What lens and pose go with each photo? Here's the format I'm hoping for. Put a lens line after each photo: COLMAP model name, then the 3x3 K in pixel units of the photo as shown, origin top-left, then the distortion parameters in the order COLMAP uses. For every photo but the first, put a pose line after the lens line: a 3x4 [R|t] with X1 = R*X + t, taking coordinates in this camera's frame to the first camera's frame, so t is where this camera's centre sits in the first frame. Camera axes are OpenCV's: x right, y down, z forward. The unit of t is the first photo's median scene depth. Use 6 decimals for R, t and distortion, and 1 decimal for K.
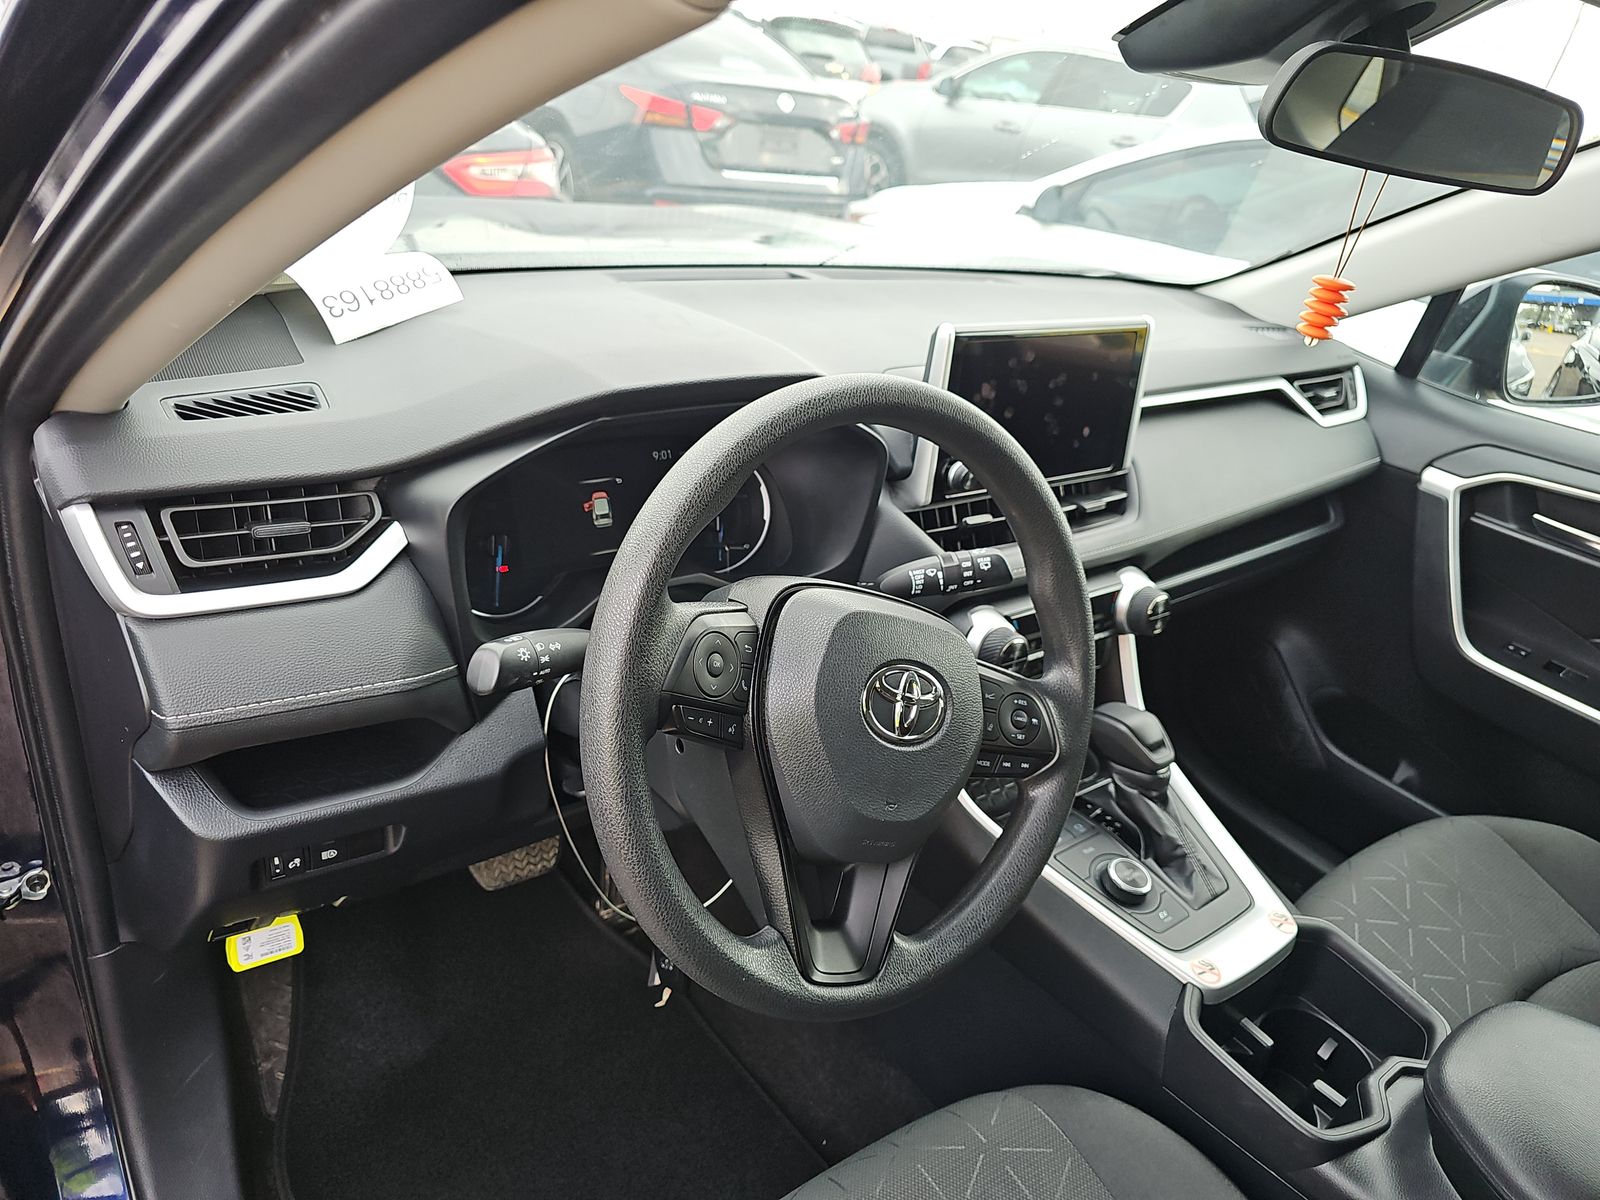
lens RADIAL K [[1074.8, 0, 792.3], [0, 1074.8, 592.8], [0, 0, 1]] dist [0.039408, -0.020160]
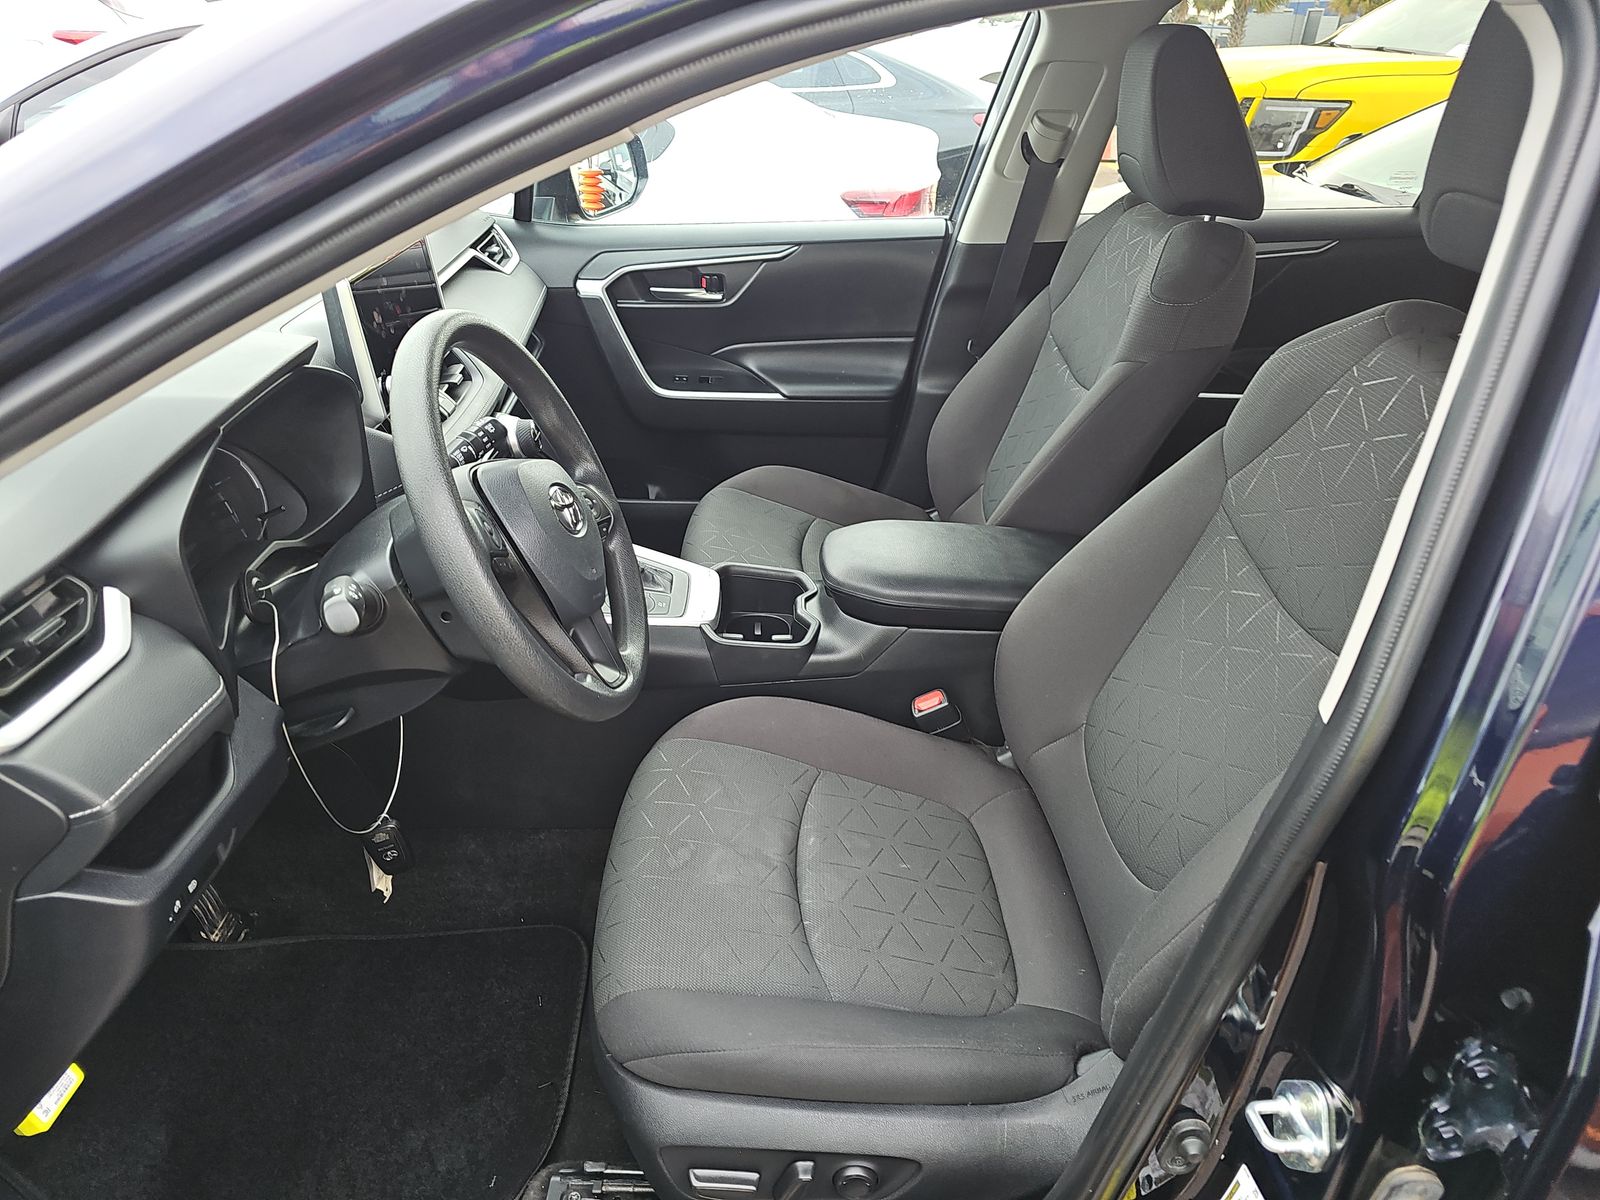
lens RADIAL K [[1074.8, 0, 802.3], [0, 1074.8, 607.9], [0, 0, 1]] dist [0.039408, -0.020160]
pose [[0.582042, -0.499528, 0.641637, -0.438084], [0.416785, 0.860802, 0.292078, -0.048714], [-0.698224, 0.097423, 0.709219, -0.180621]]
